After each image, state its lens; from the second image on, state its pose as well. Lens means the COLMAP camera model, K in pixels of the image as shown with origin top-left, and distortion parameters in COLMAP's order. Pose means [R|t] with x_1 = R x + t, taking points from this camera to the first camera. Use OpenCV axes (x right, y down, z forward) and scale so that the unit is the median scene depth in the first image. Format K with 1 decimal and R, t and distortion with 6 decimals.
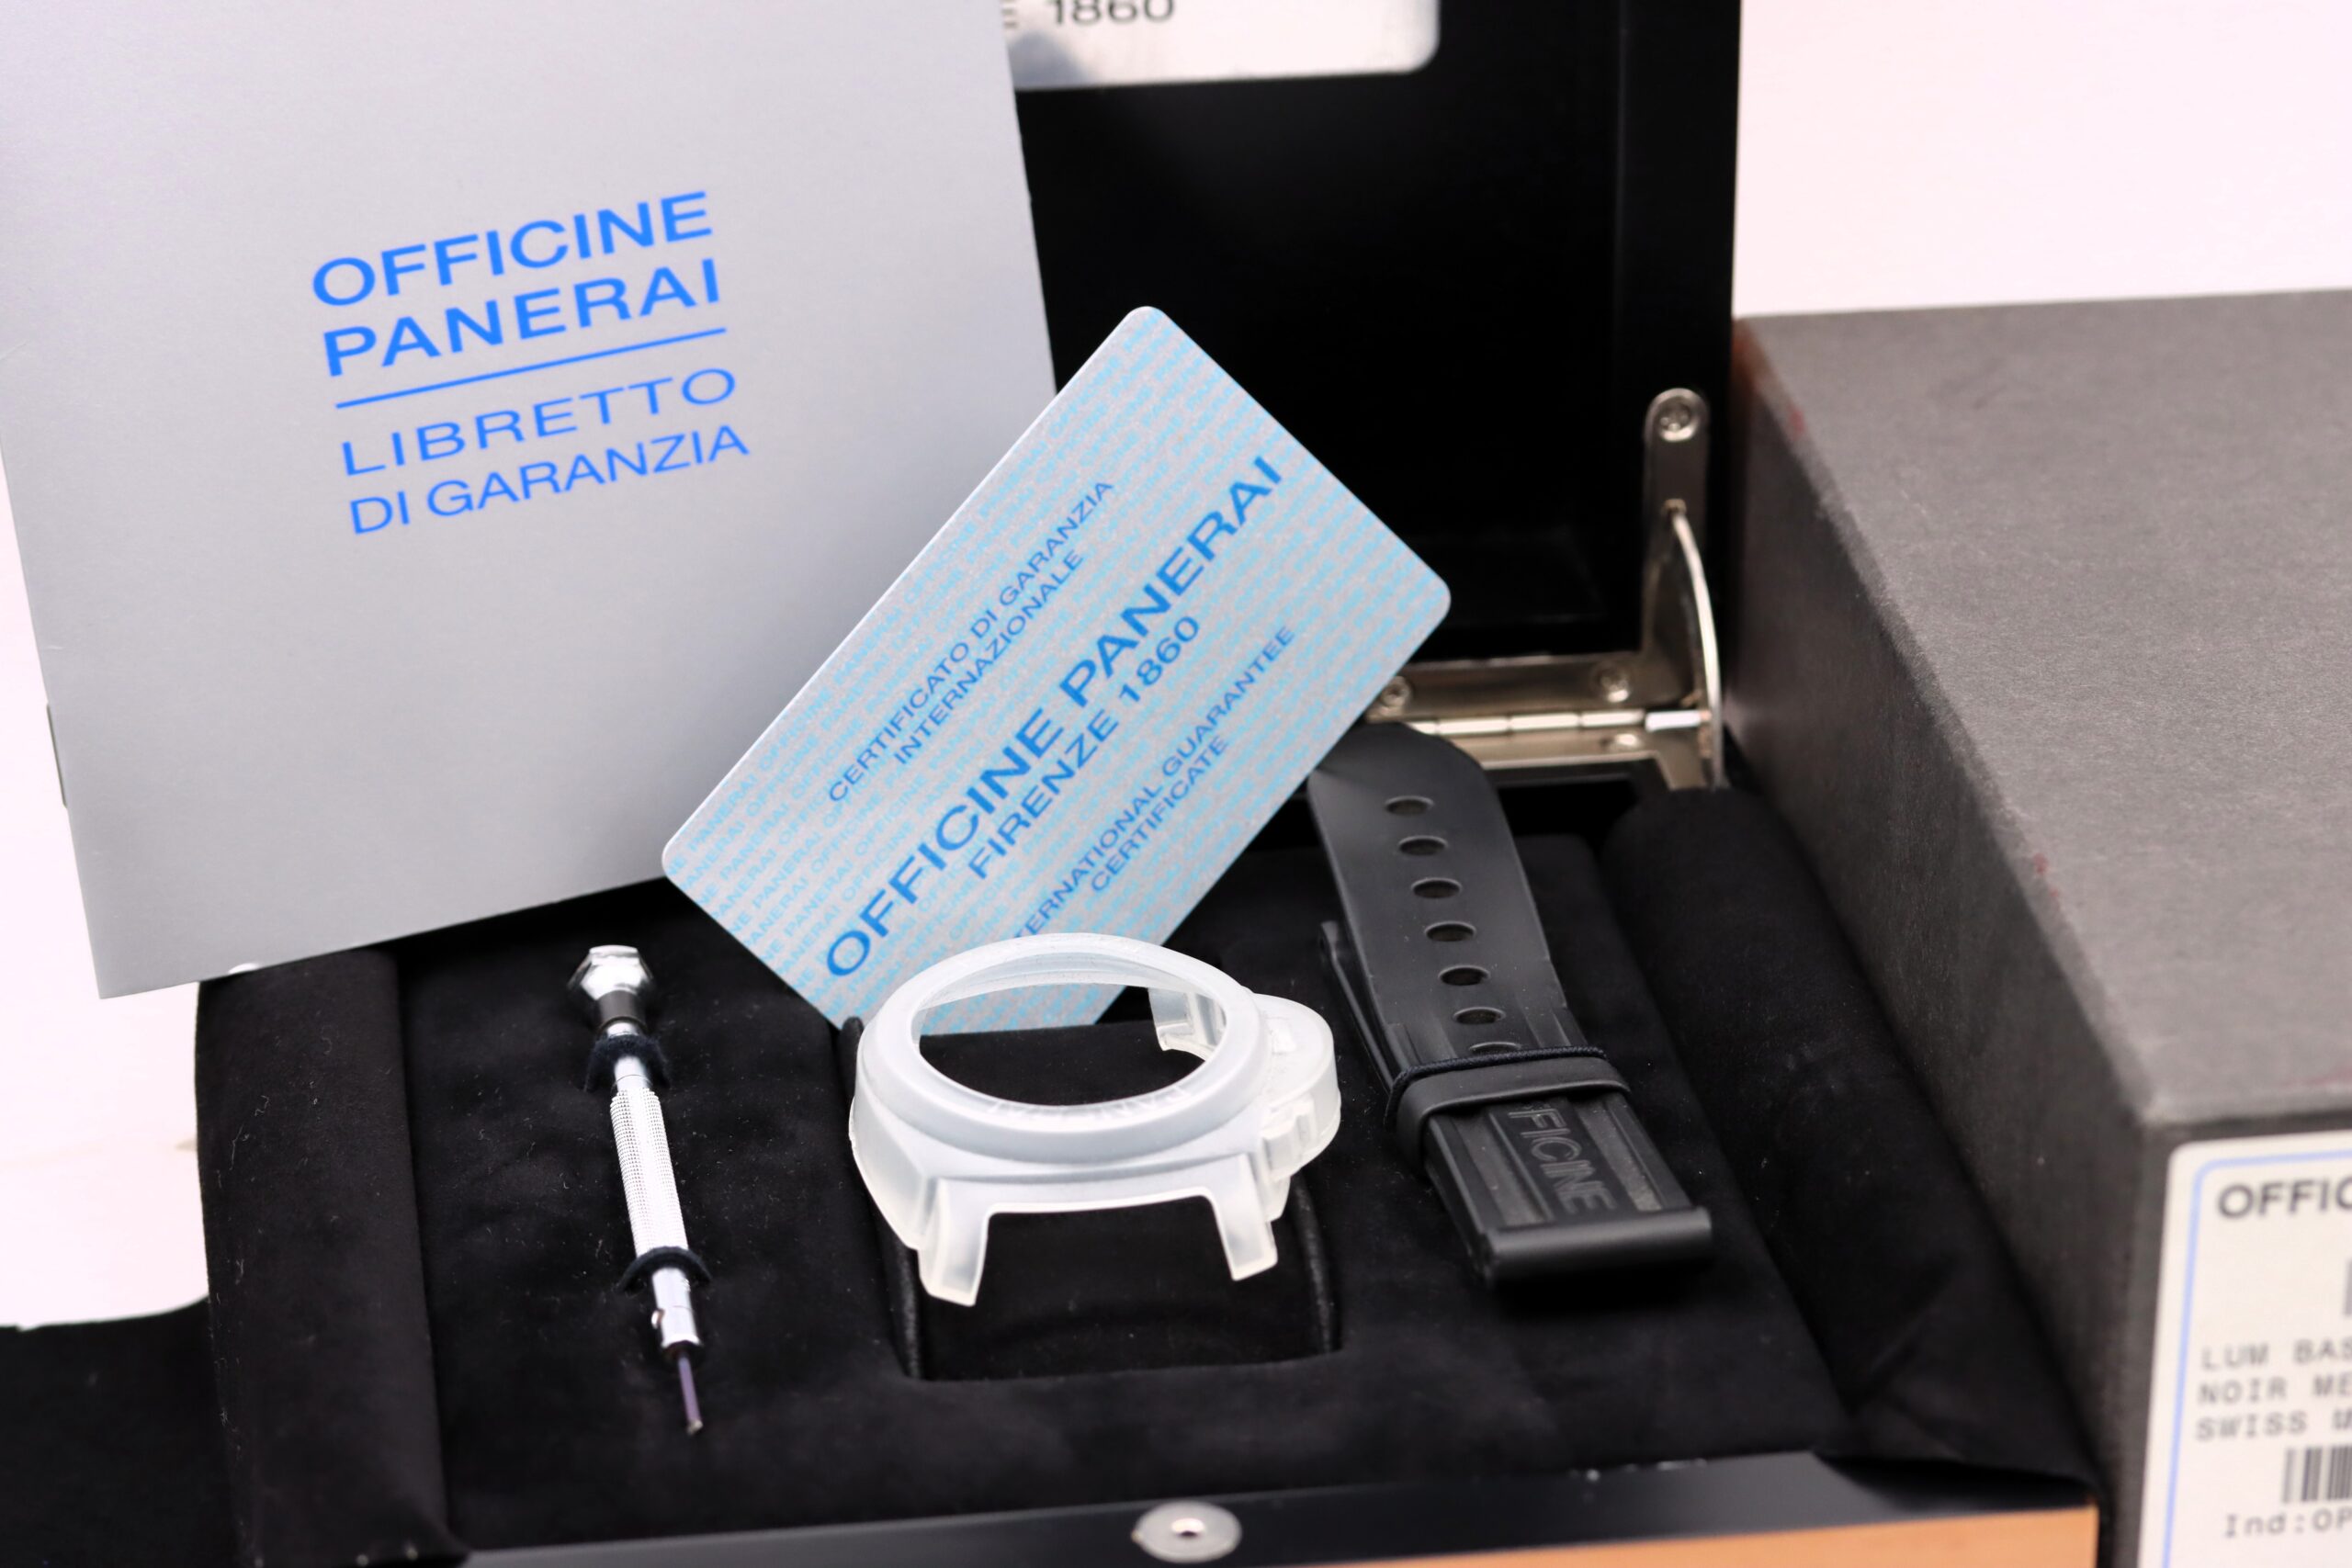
lens RADIAL K [[7180.8, 0, 1176.0], [0, 7180.8, 784.0], [0, 0, 1]] dist [-0.010582, -0.852594]
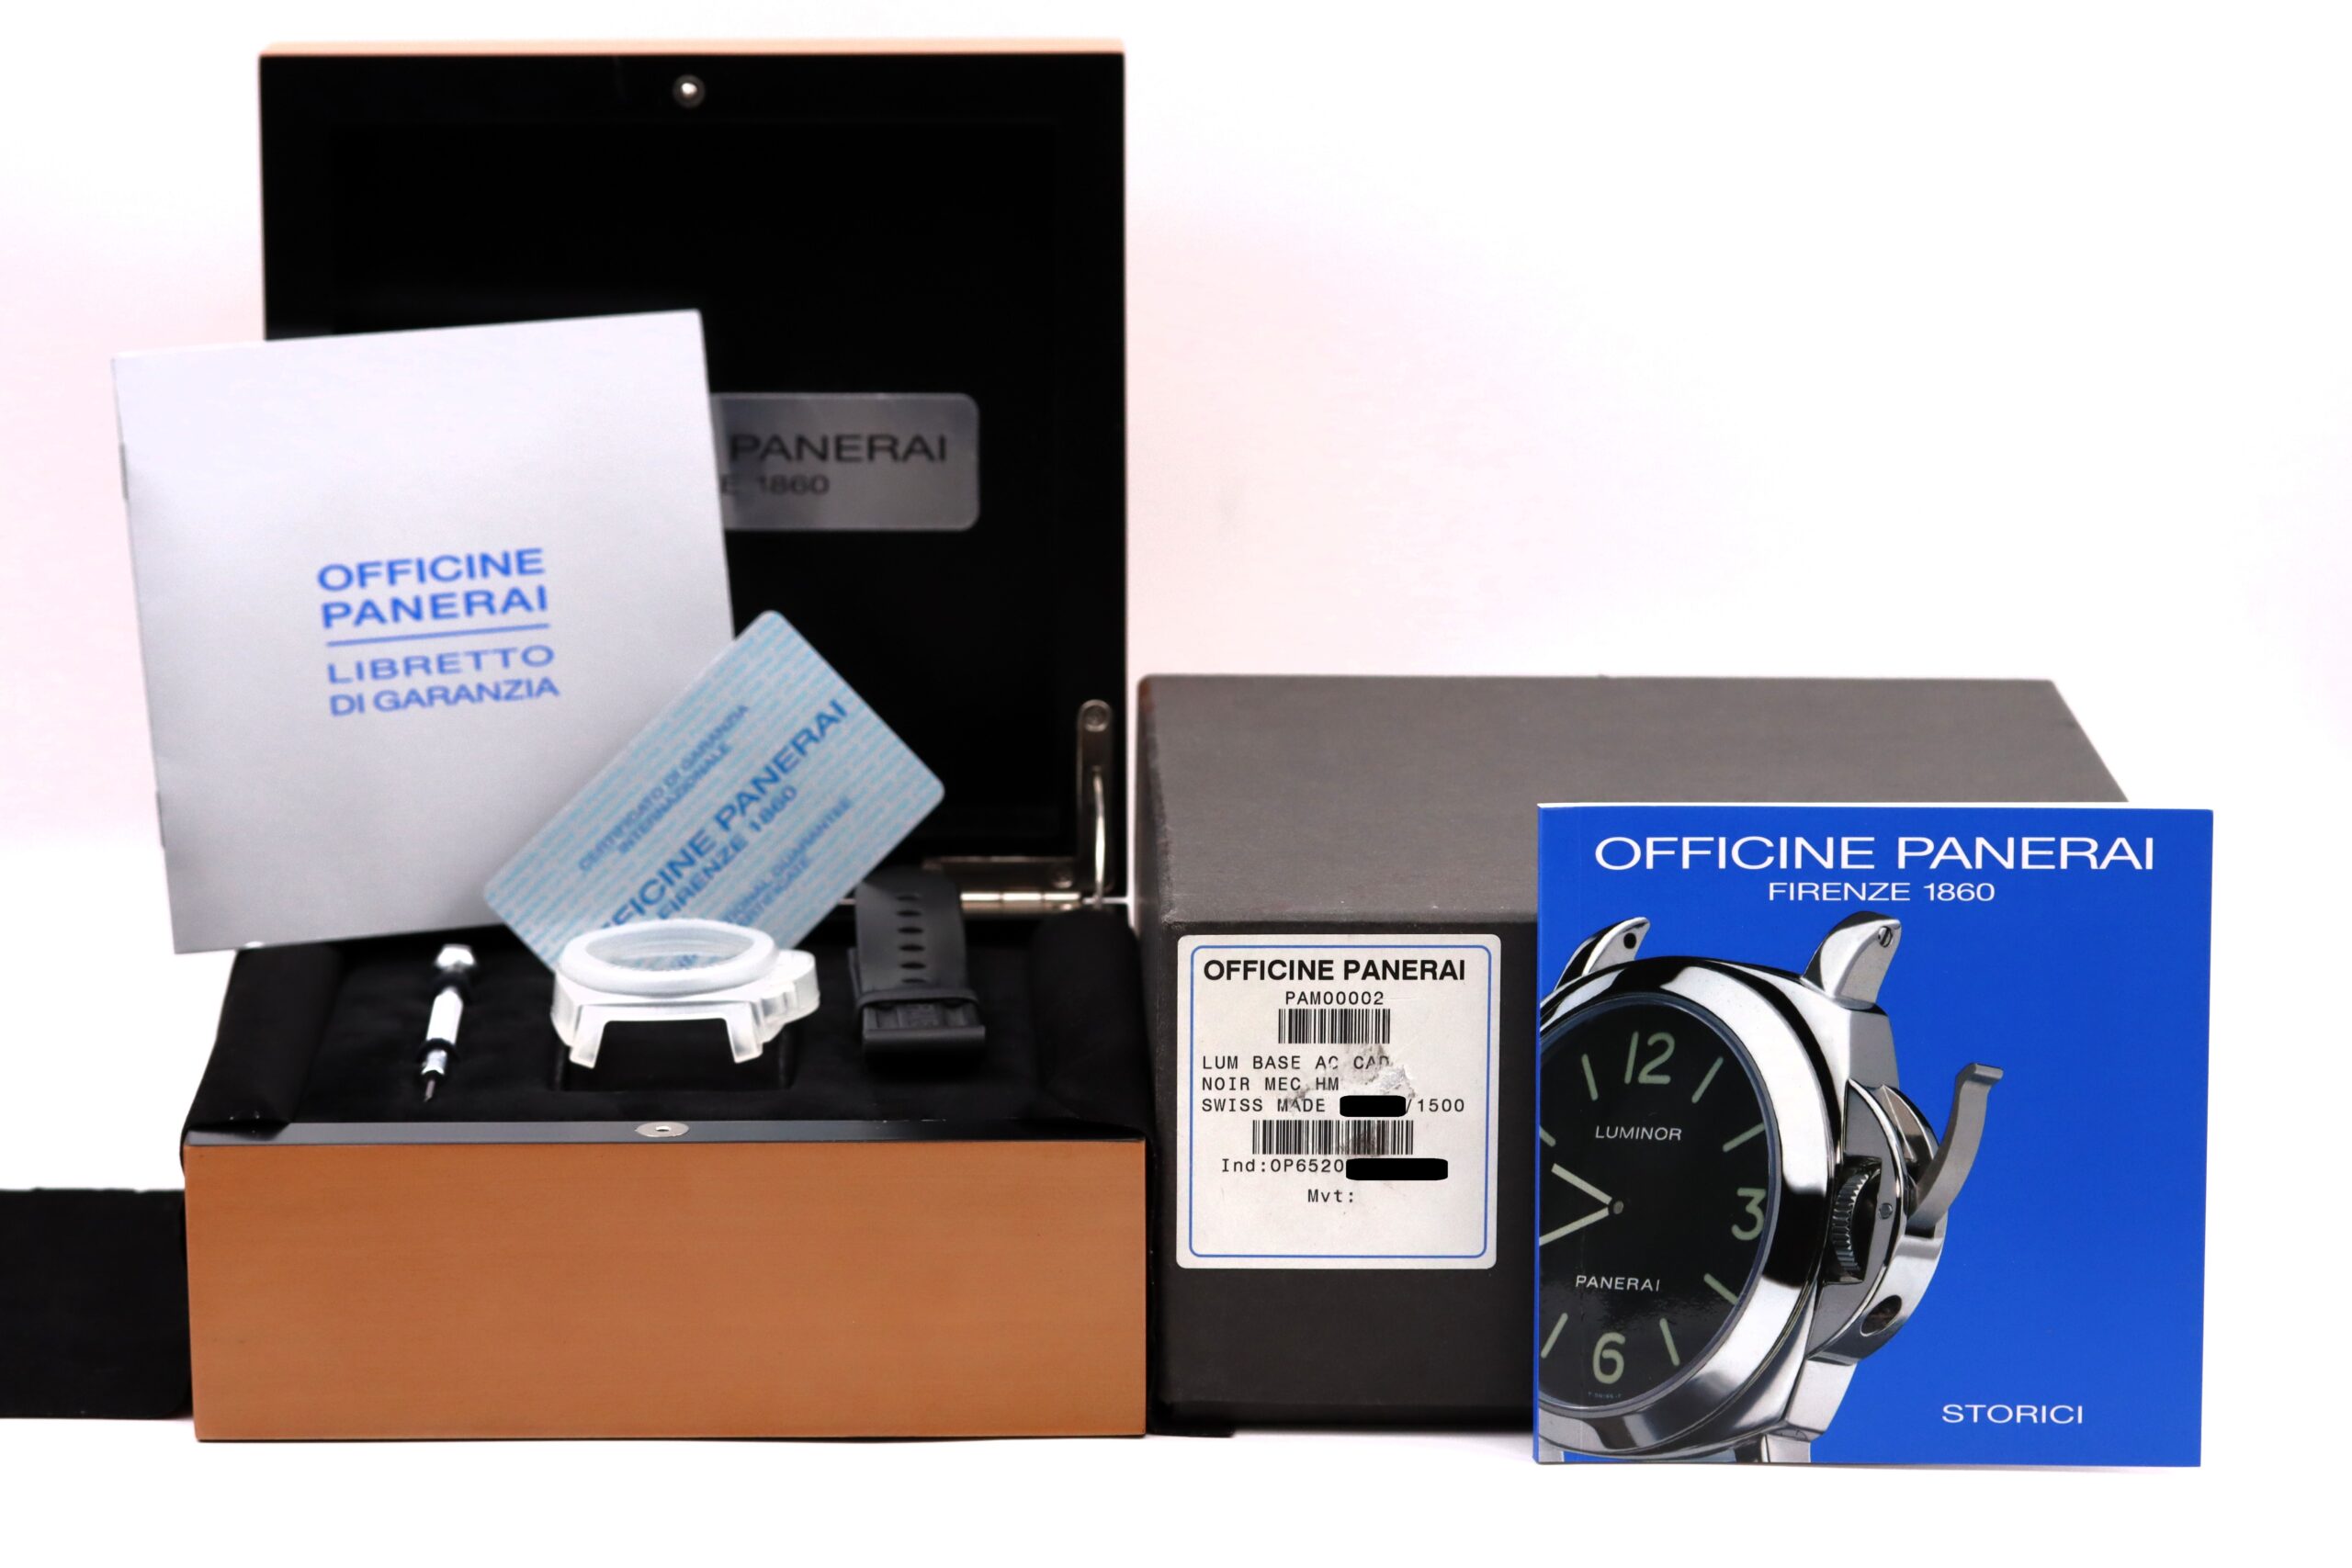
lens RADIAL K [[7180.8, 0, 1176.0], [0, 7180.8, 784.0], [0, 0, 1]] dist [-0.010582, -0.852594]
pose [[0.992635, 0.026416, -0.118225, 0.314092], [-0.053402, 0.971411, -0.231320, 0.391831], [0.108735, 0.235930, 0.965668, -0.737190]]
